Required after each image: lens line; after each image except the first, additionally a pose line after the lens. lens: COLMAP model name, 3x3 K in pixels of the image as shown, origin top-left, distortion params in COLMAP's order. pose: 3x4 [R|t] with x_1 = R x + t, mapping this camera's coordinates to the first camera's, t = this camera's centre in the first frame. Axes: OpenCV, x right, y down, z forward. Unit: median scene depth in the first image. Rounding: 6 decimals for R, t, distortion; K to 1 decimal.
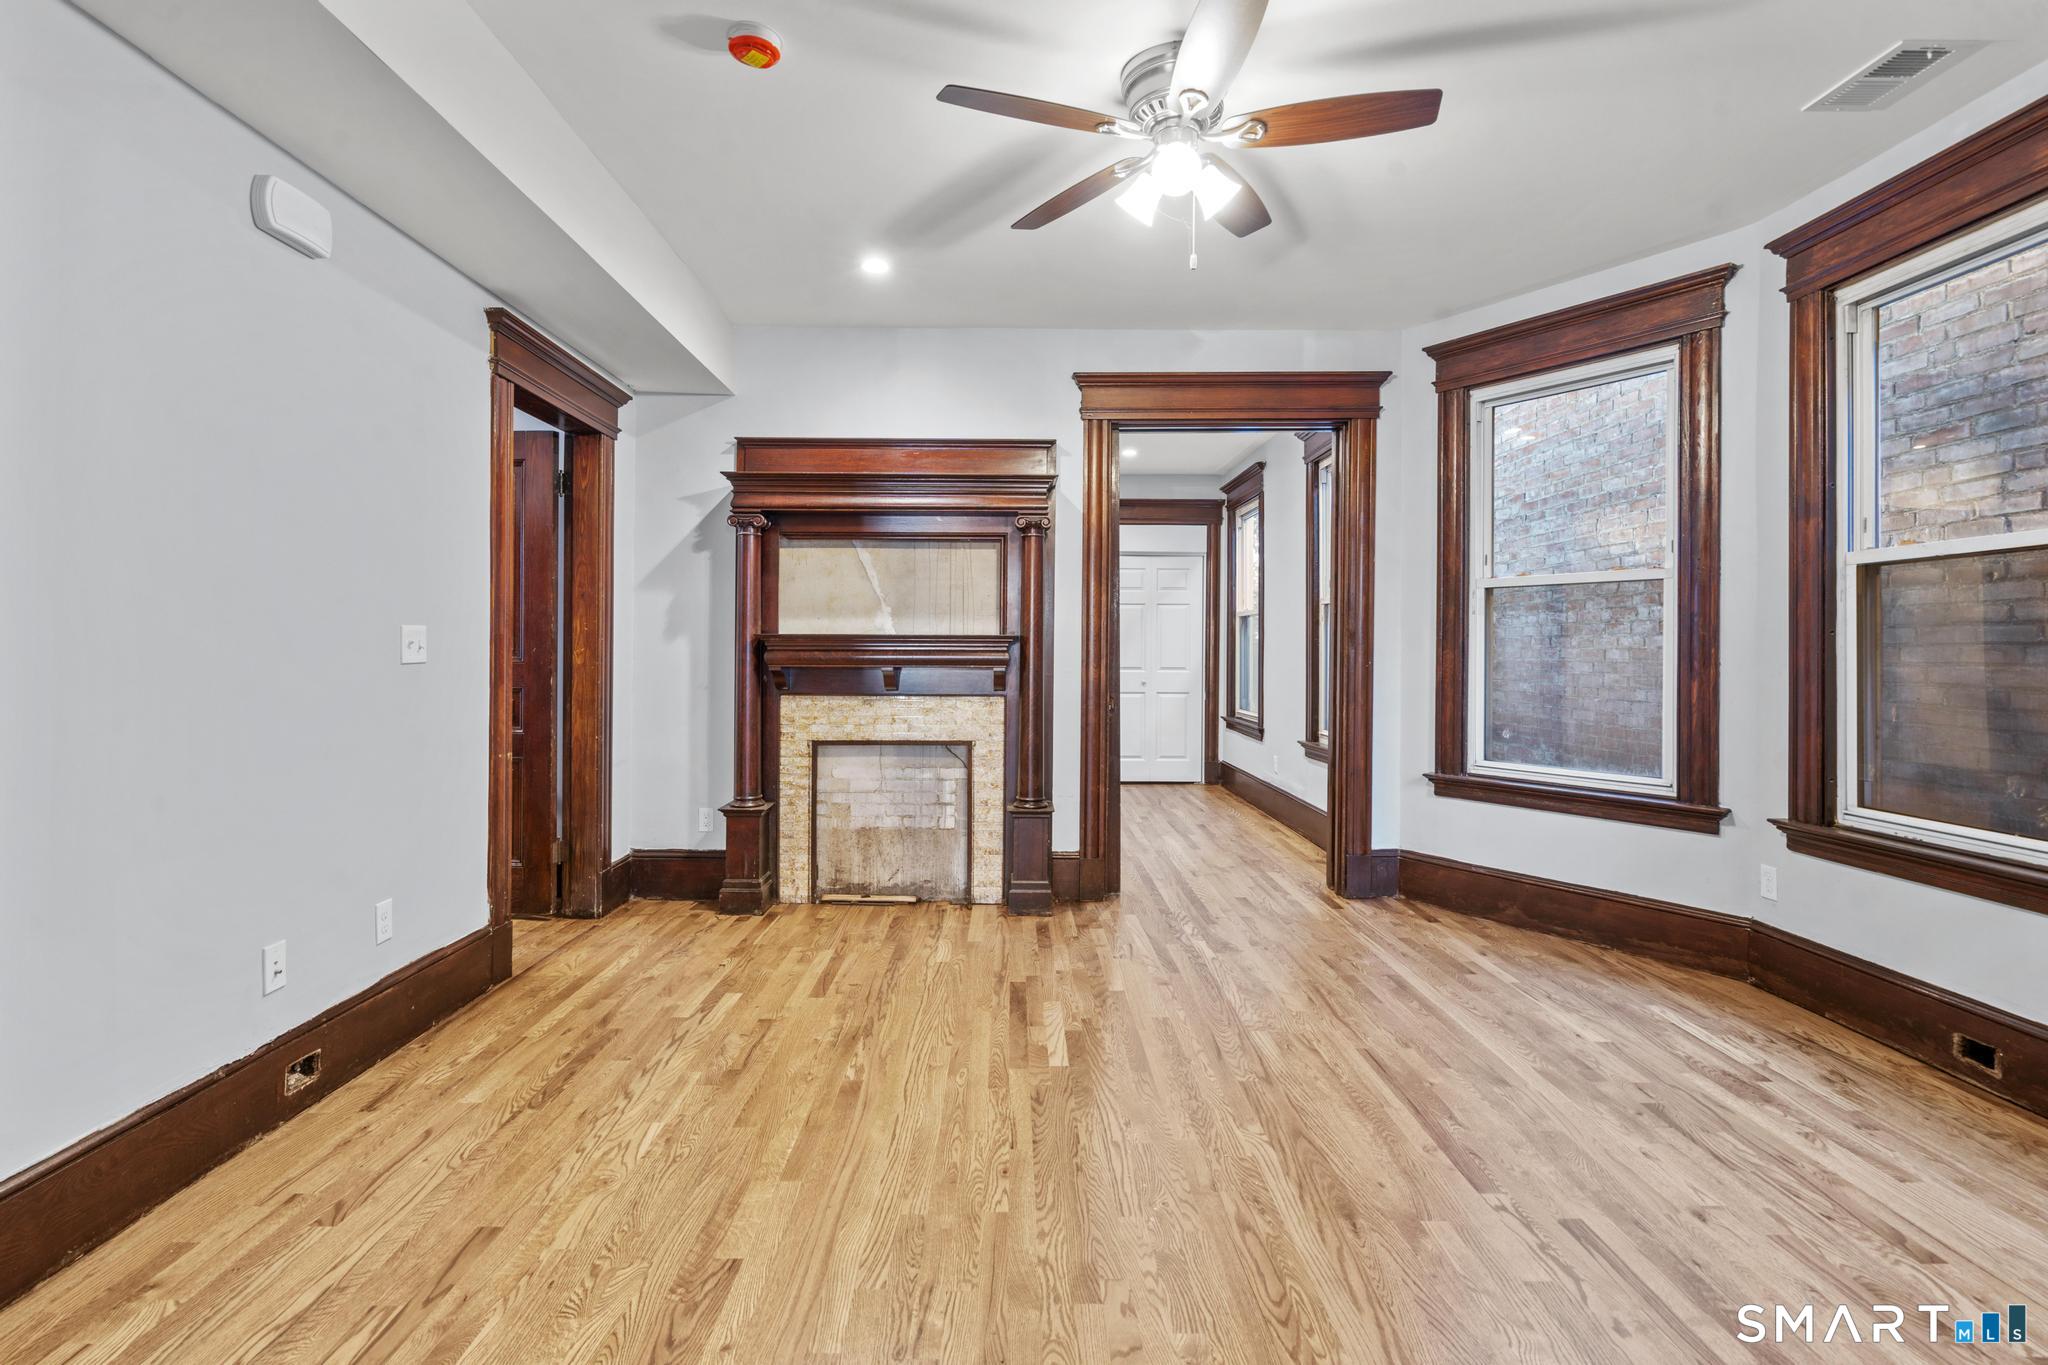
lens RADIAL K [[948.6, 0, 1013.7], [0, 948.6, 649.9], [0, 0, 1]] dist [-0.003757, 0.001879]
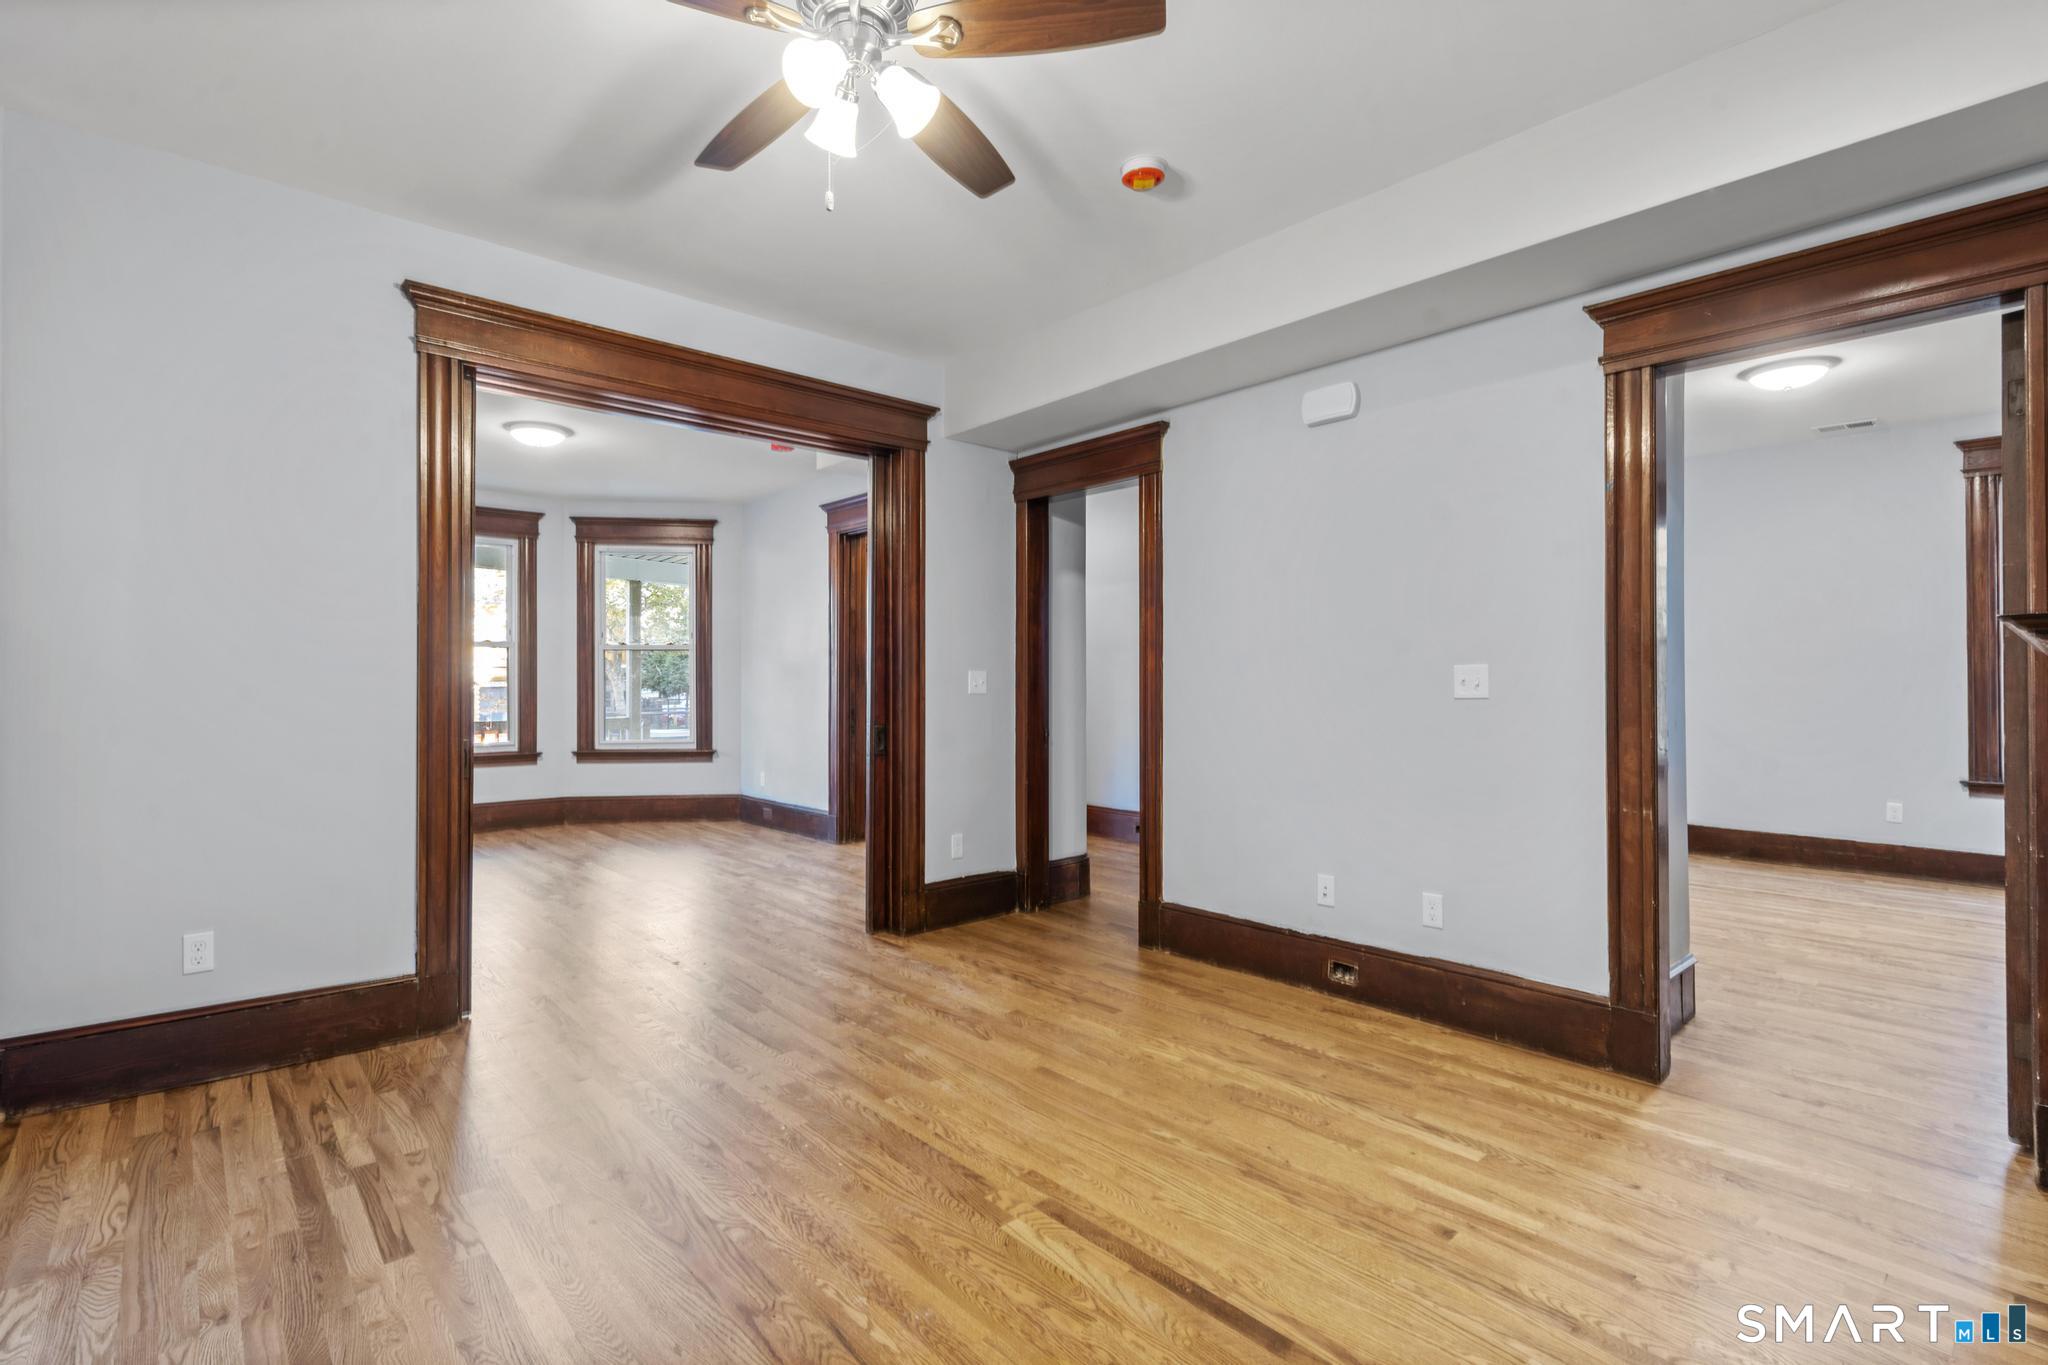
lens RADIAL K [[953.6, 0, 996.9], [0, 953.6, 684.0], [0, 0, 1]] dist [-0.000956, 0.000288]
pose [[-0.757838, -0.008009, -0.652393, 0.343812], [-0.005186, 0.999967, -0.006252, 0.004440], [0.652422, -0.001354, -0.757855, 0.965594]]
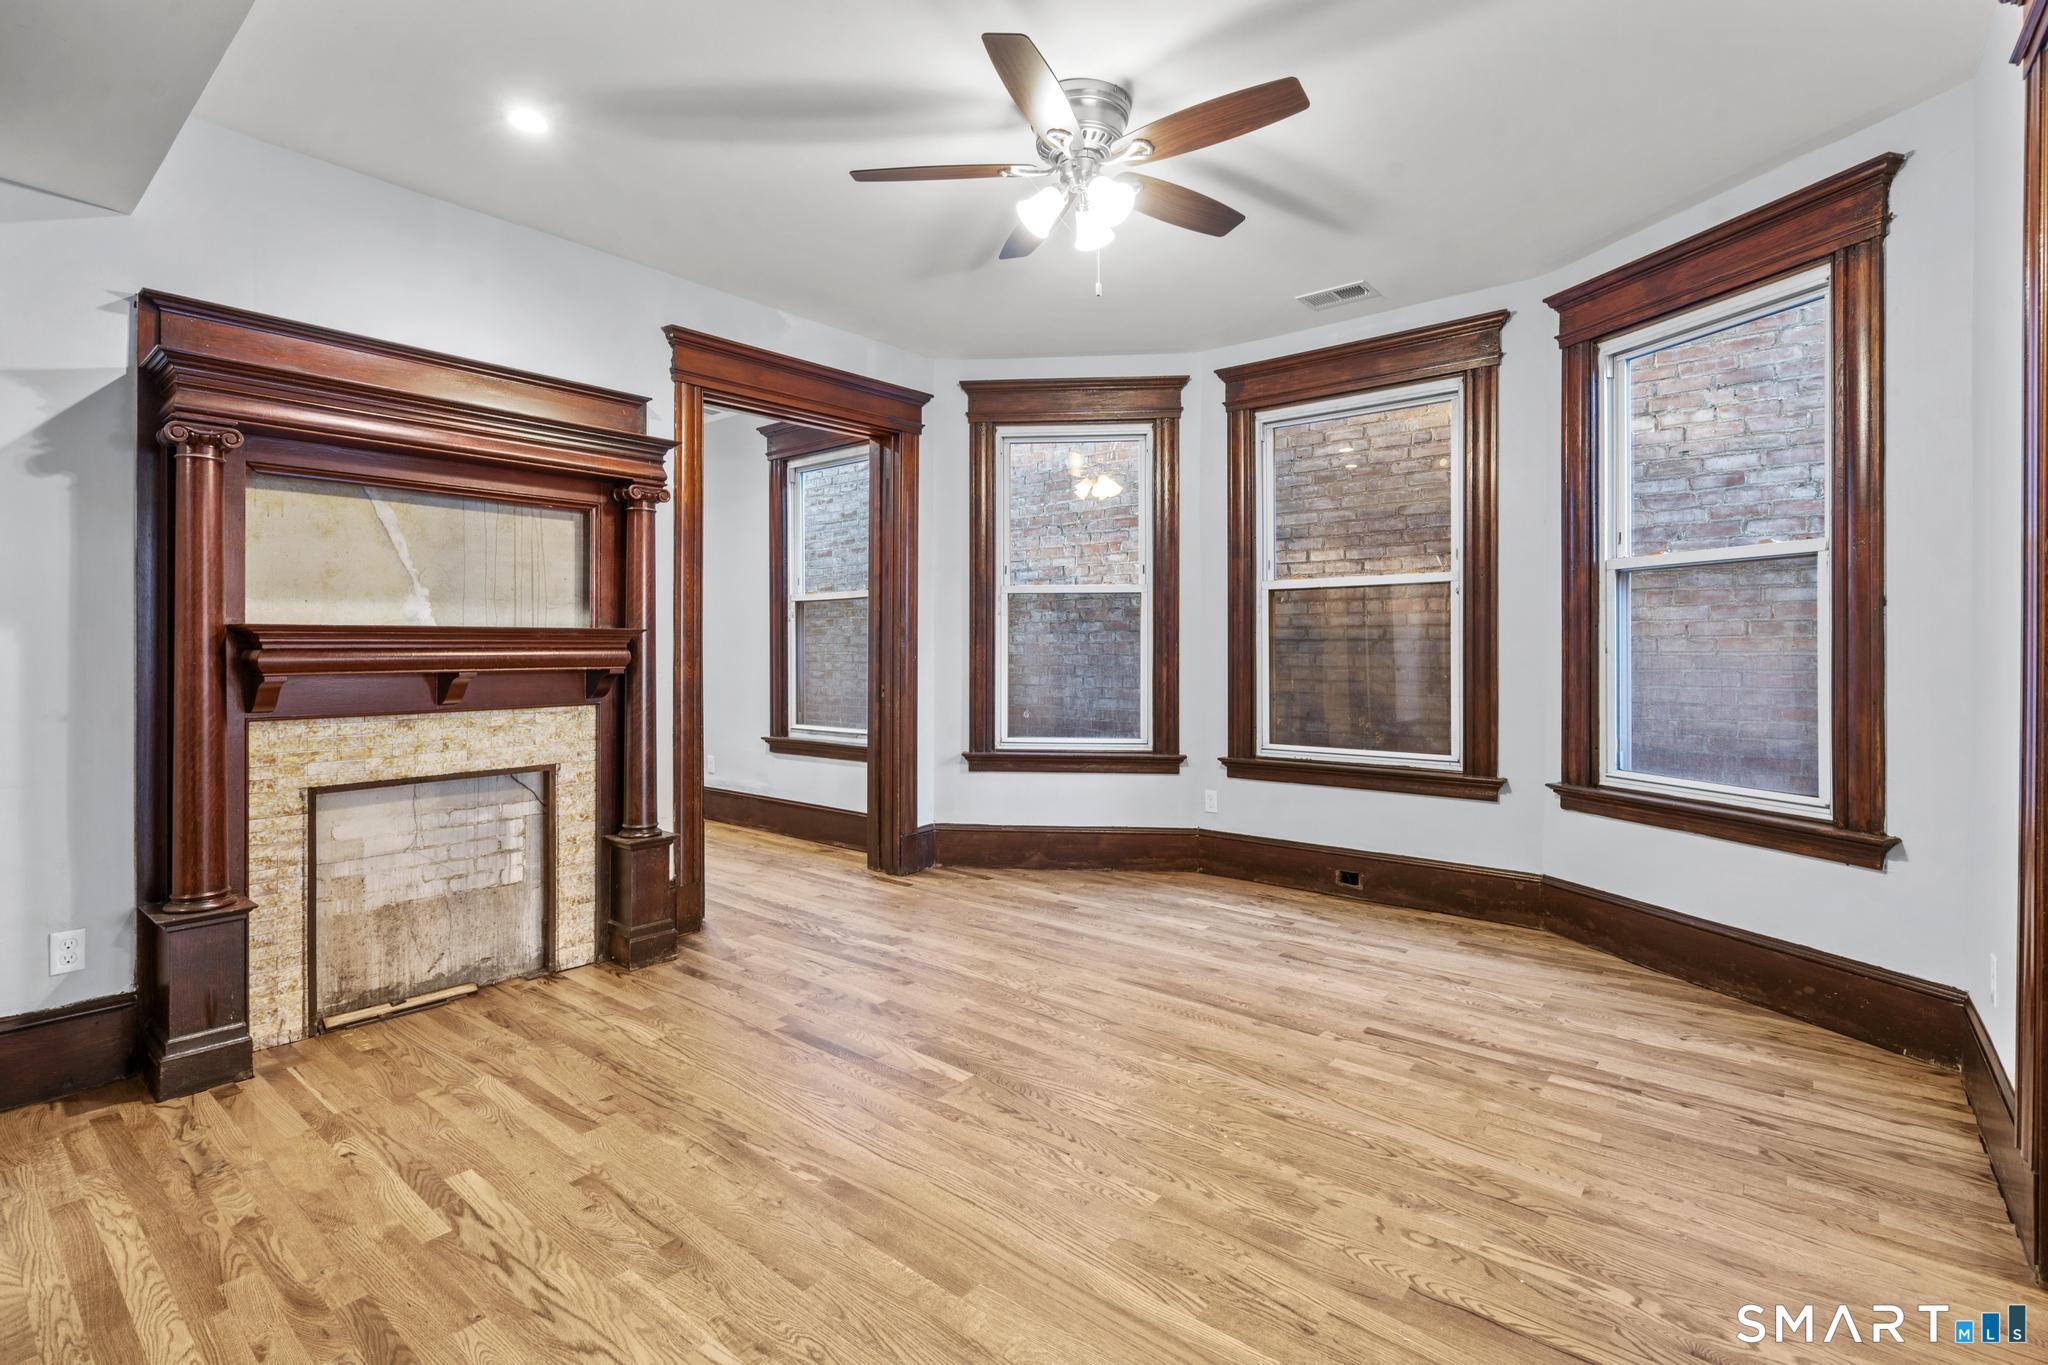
lens RADIAL K [[948.6, 0, 1013.7], [0, 948.6, 649.9], [0, 0, 1]] dist [-0.003757, 0.001879]
pose [[0.643506, -0.007531, 0.765404, -0.400997], [0.004511, 0.999972, 0.006047, -0.001093], [-0.765428, -0.000438, 0.643522, 0.210979]]
